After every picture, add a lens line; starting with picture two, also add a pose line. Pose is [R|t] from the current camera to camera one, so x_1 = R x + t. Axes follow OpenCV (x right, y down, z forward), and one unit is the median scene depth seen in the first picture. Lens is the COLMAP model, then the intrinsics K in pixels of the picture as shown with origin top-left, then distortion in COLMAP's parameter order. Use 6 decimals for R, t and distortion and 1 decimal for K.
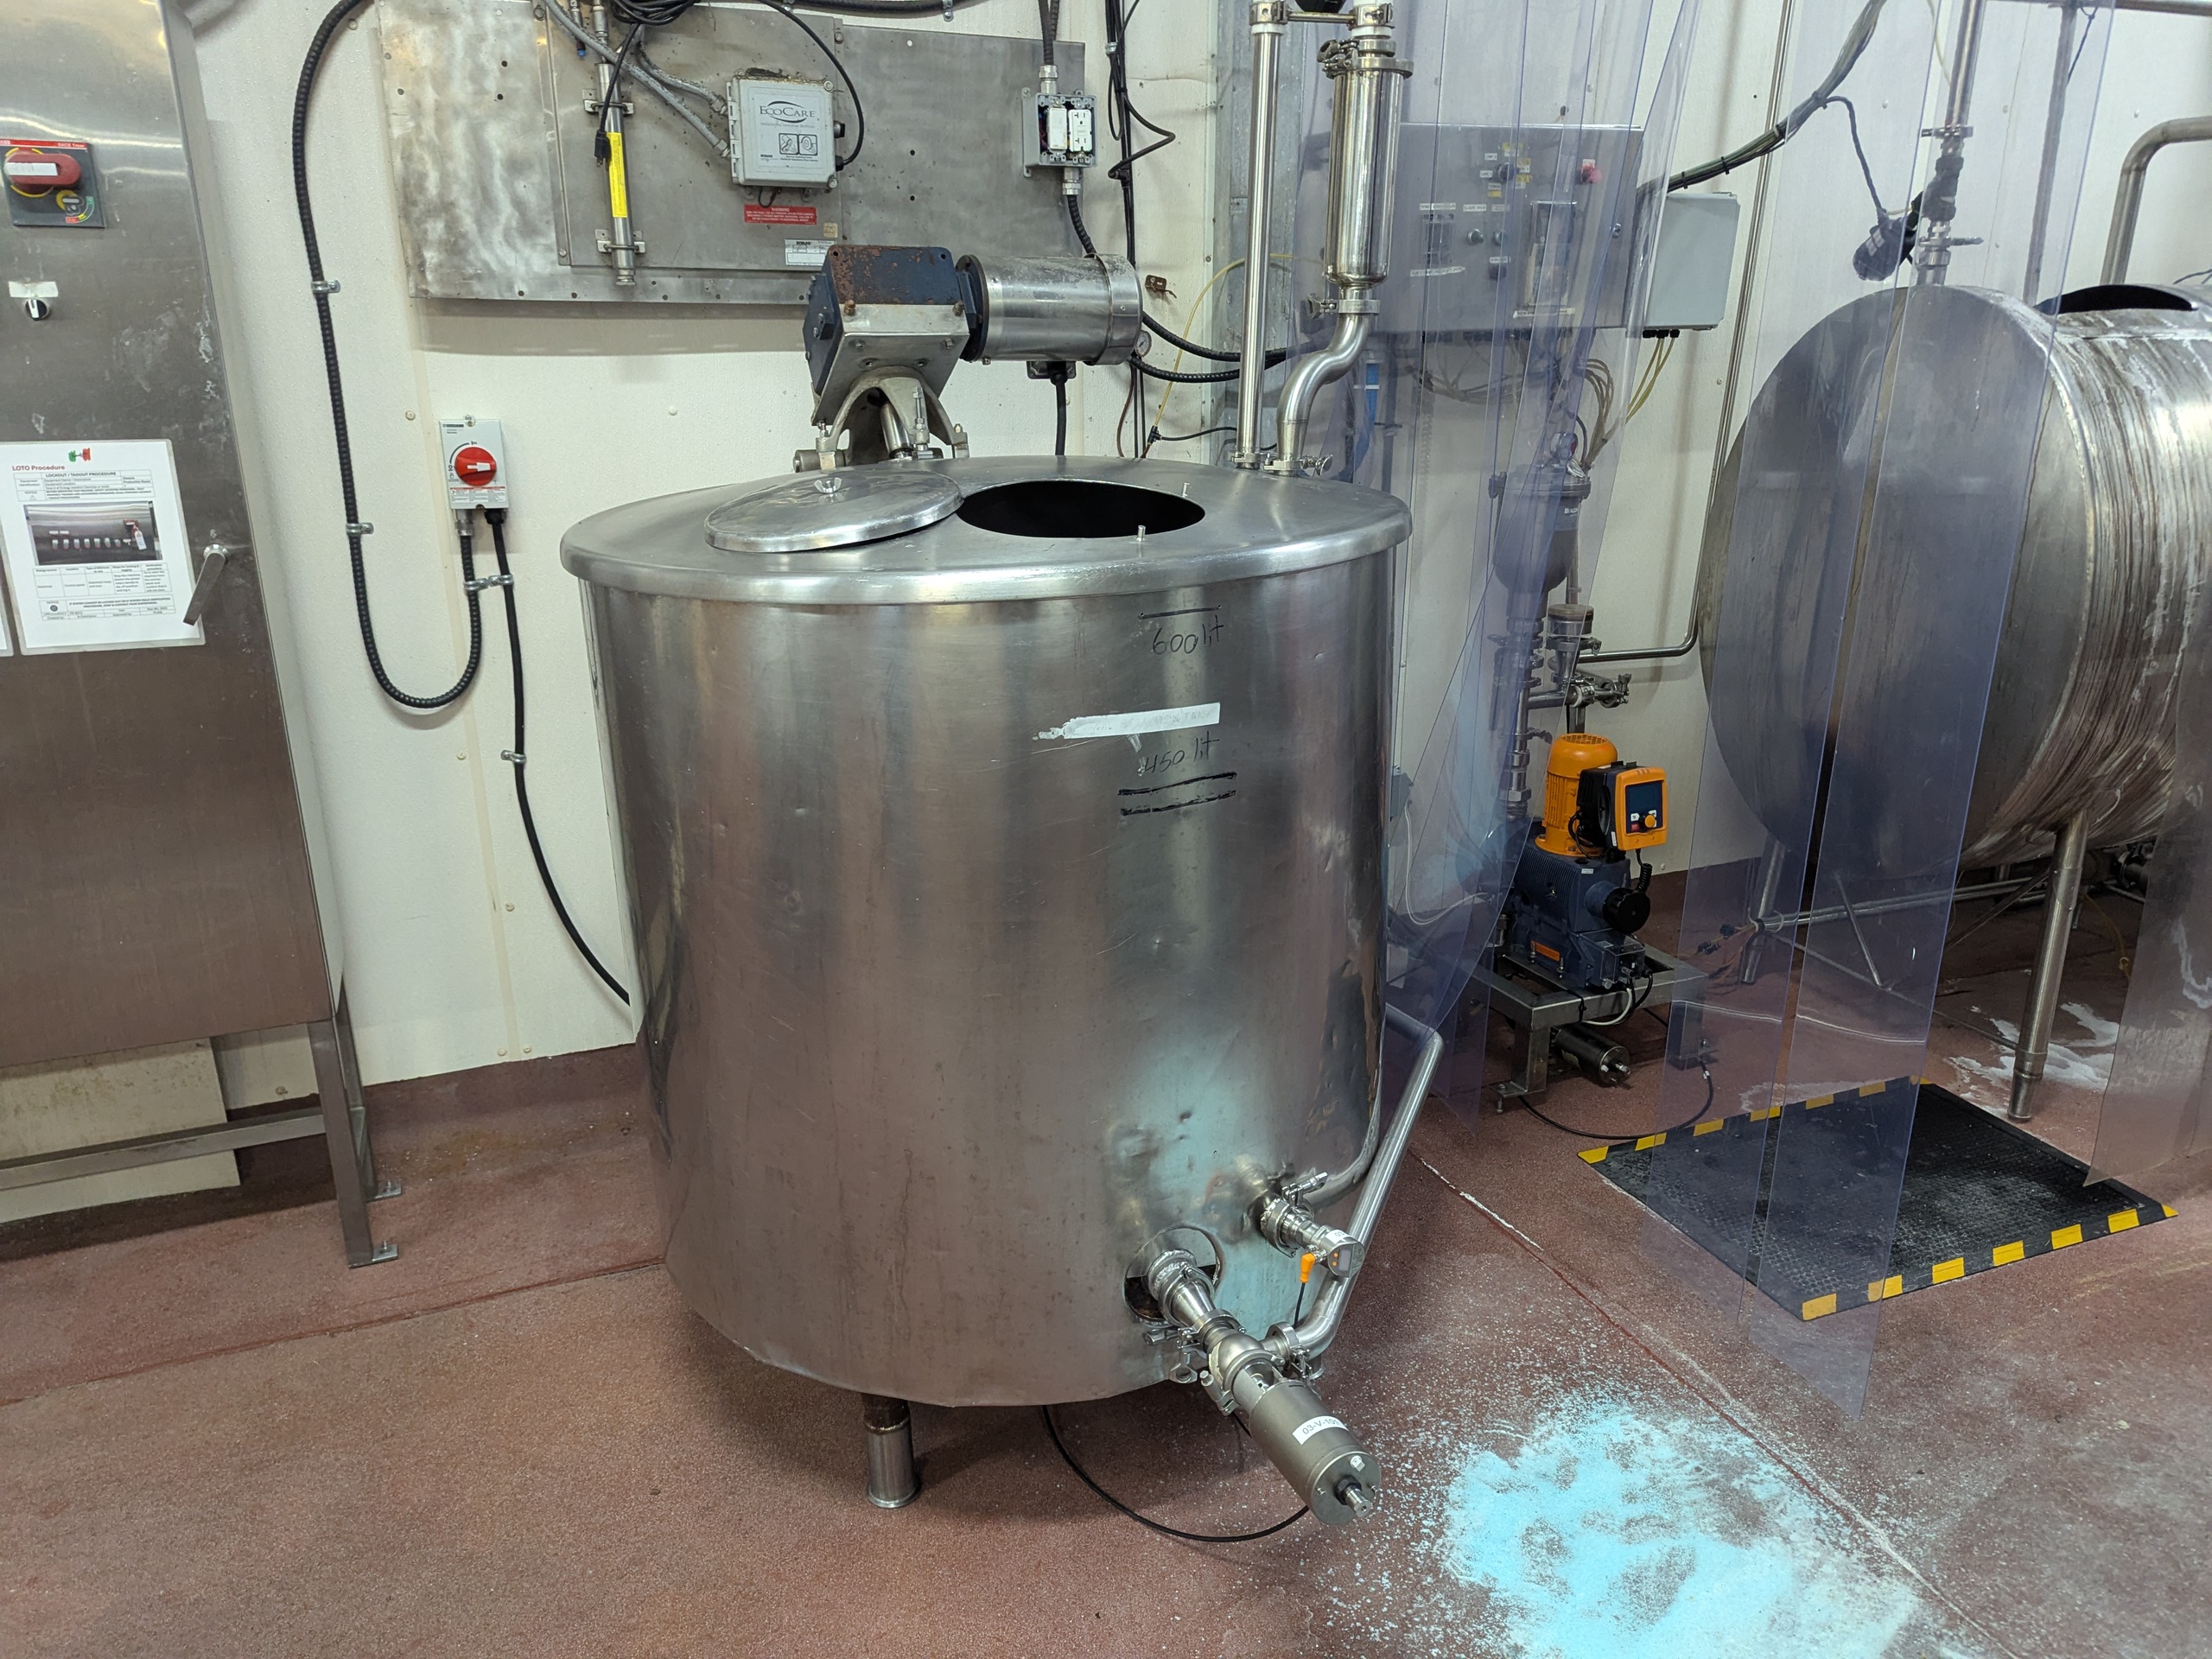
lens RADIAL K [[1634.2, 0, 1044.4], [0, 1634.2, 826.8], [0, 0, 1]] dist [-0.005142, -0.006859]
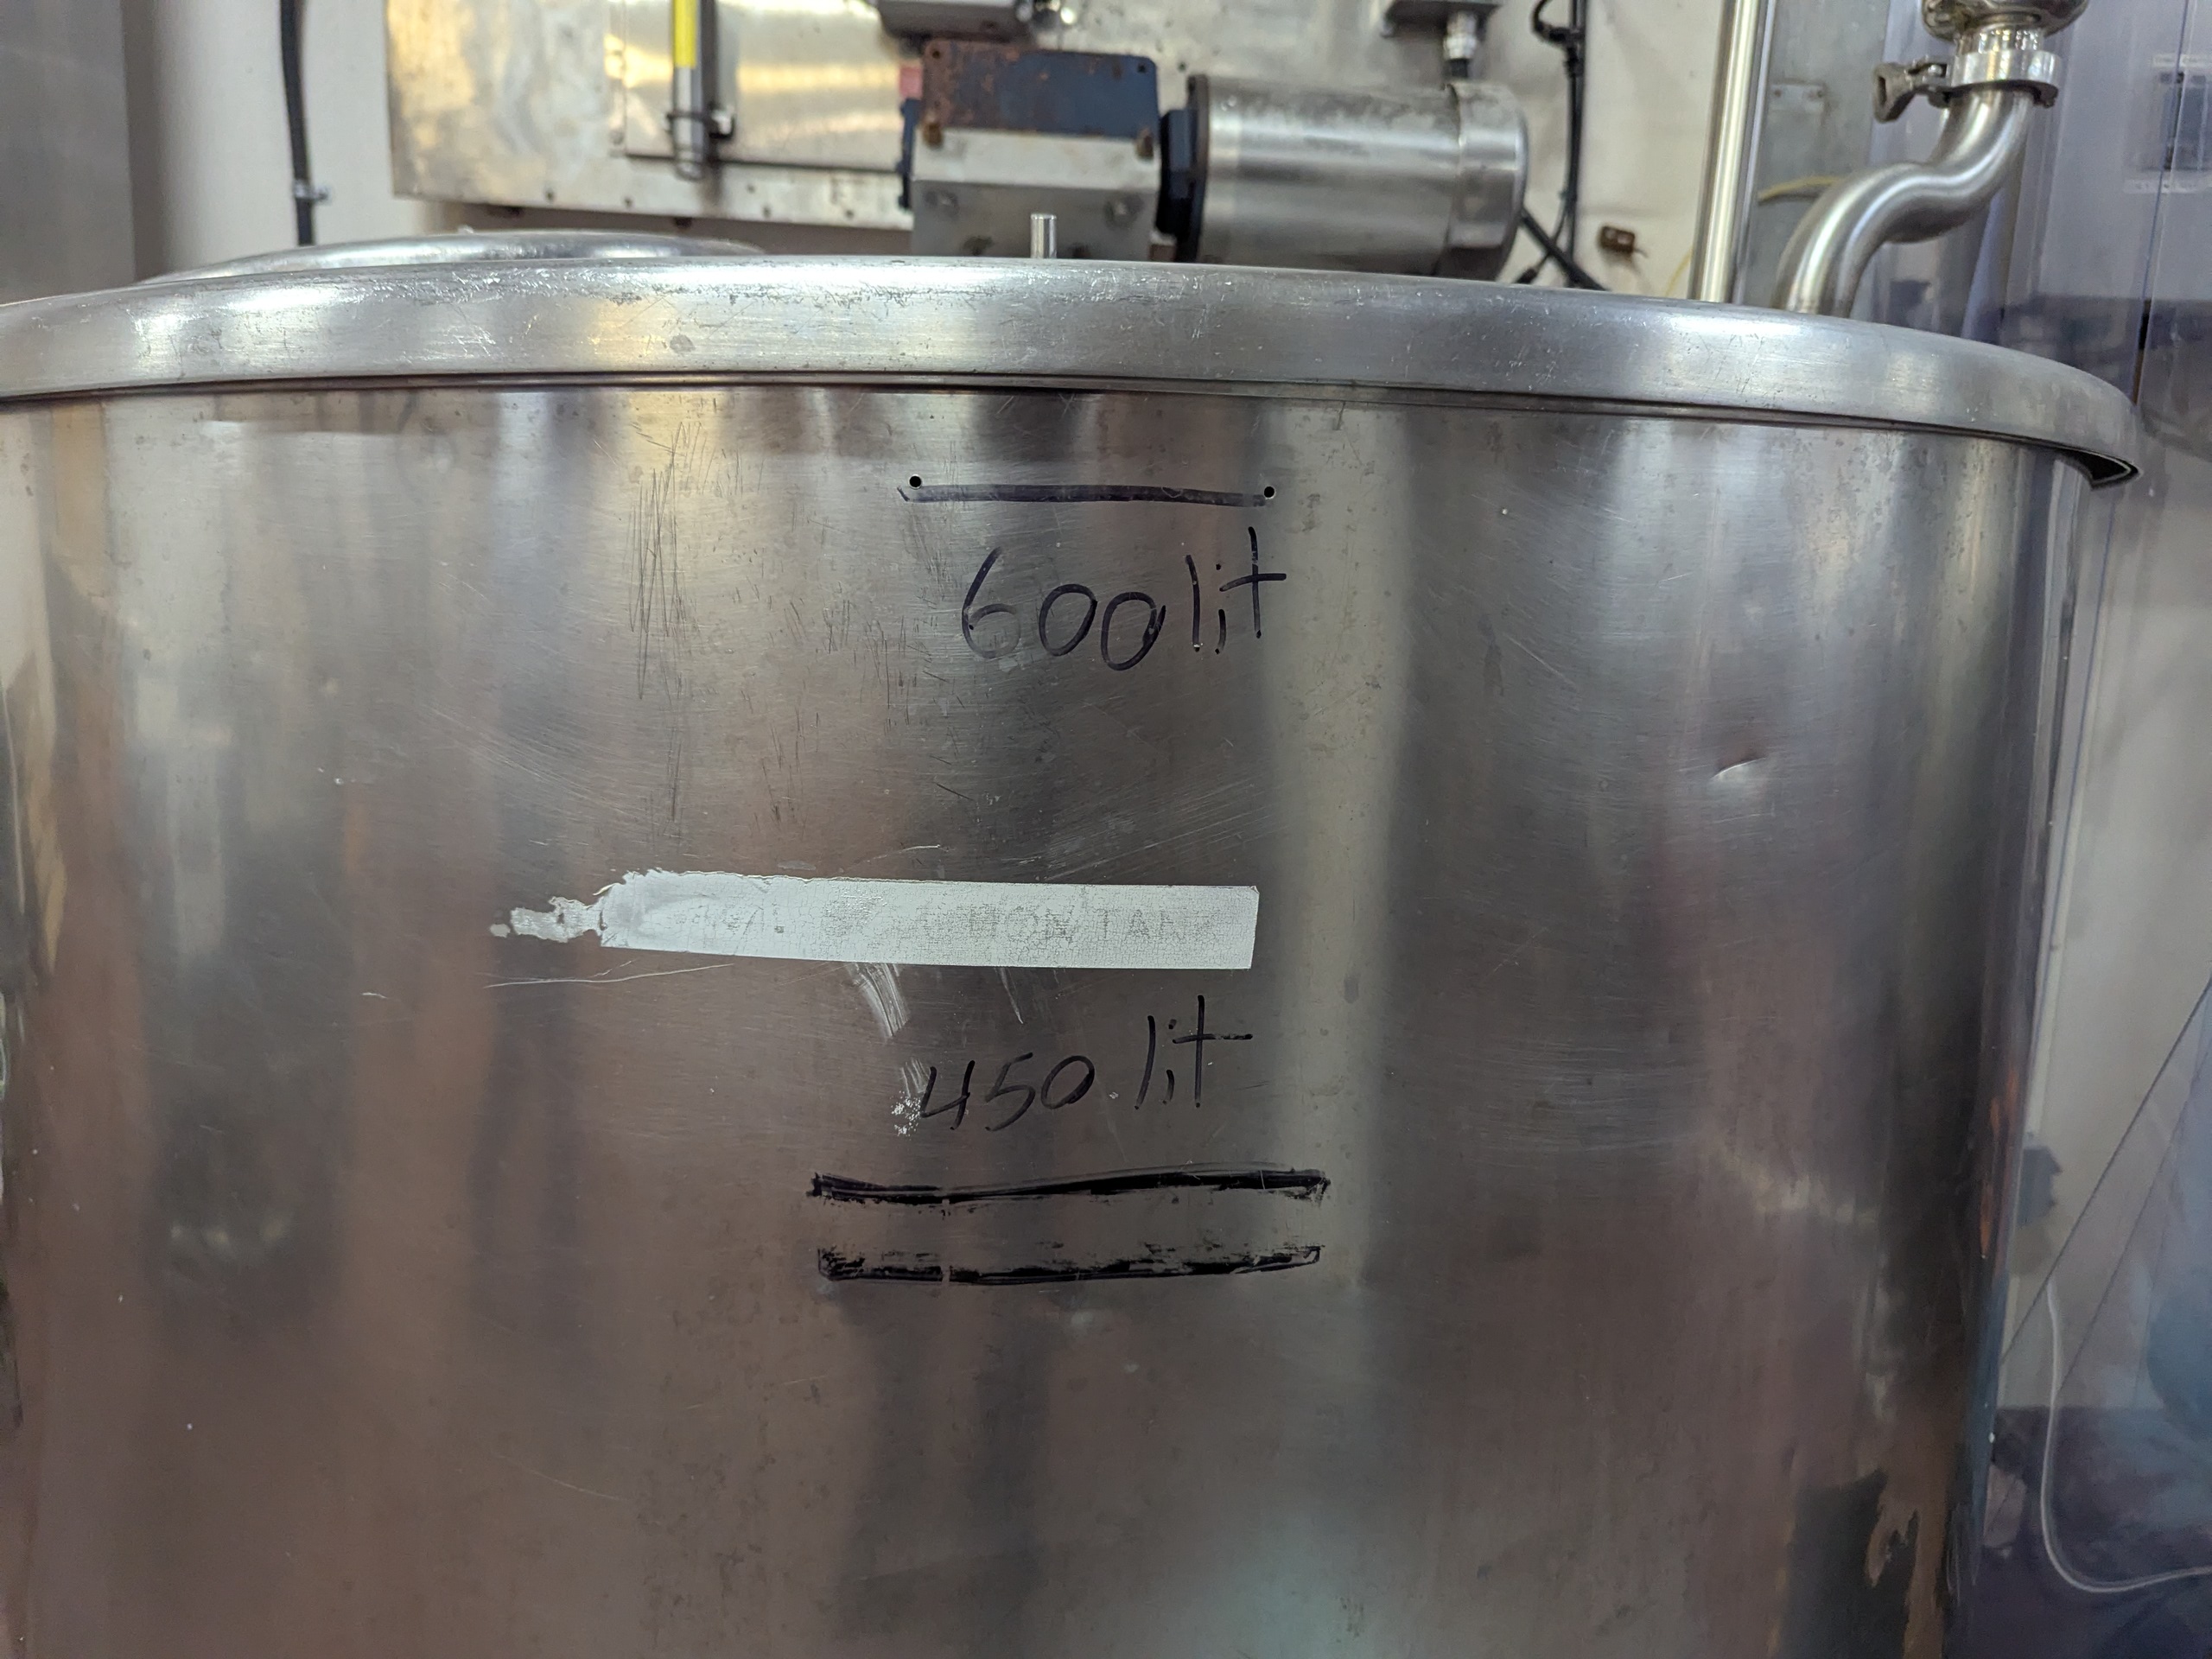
lens RADIAL K [[1586.0, 0, 1108.0], [0, 1586.0, 797.3], [0, 0, 1]] dist [0.000455, -0.004489]
pose [[0.942822, 0.094502, -0.319619, 0.099375], [-0.148012, 0.977930, -0.147463, -0.031078], [0.298630, 0.186339, 0.936001, 0.470836]]
